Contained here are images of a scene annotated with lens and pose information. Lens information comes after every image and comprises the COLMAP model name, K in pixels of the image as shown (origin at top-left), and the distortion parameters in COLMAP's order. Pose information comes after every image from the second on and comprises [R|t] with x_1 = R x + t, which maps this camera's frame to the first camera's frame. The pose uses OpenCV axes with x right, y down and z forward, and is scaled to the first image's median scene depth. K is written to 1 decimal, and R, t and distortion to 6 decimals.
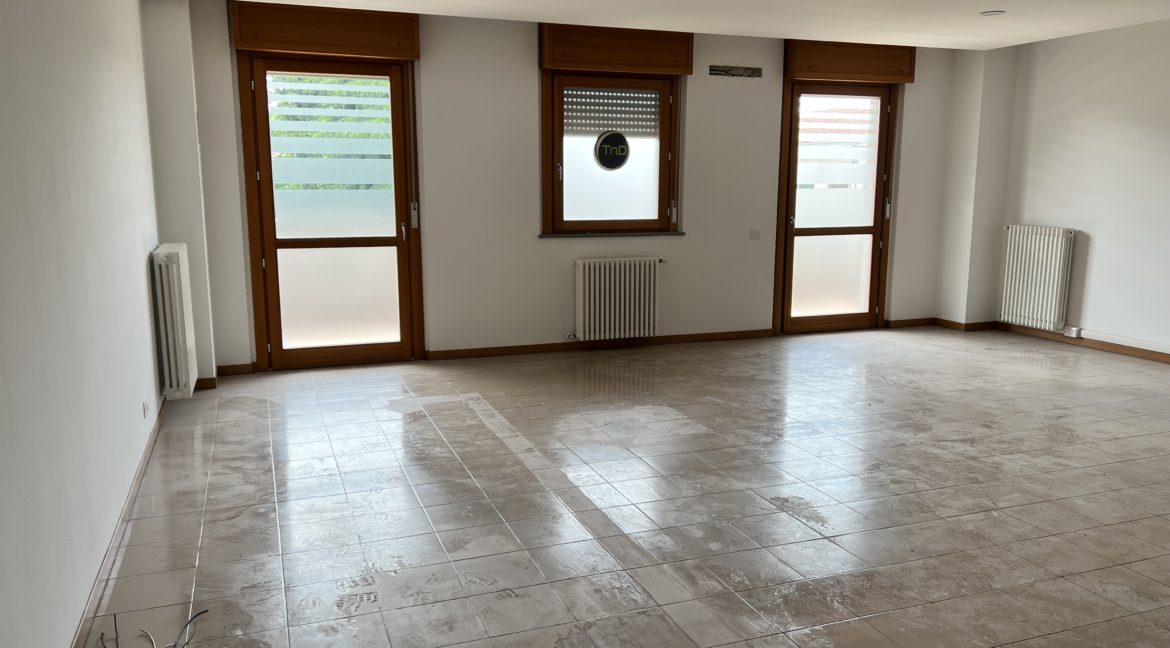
lens RADIAL K [[848.4, 0, 585.0], [0, 848.4, 324.0], [0, 0, 1]] dist [-0.002684, -0.000609]
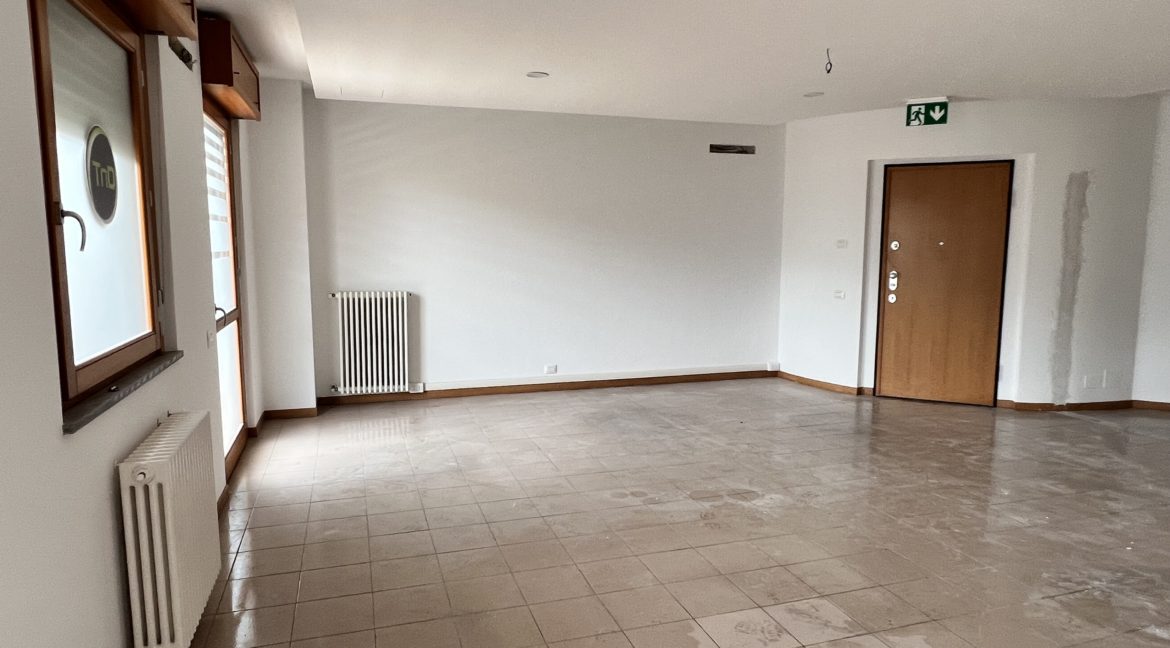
lens RADIAL K [[707.9, 0, 585.0], [0, 707.9, 324.0], [0, 0, 1]] dist [-0.003170, -0.000076]
pose [[0.052460, -0.114572, 0.992029, -0.296833], [0.165287, 0.980691, 0.104522, -0.135708], [-0.984849, 0.158486, 0.070384, 0.778310]]
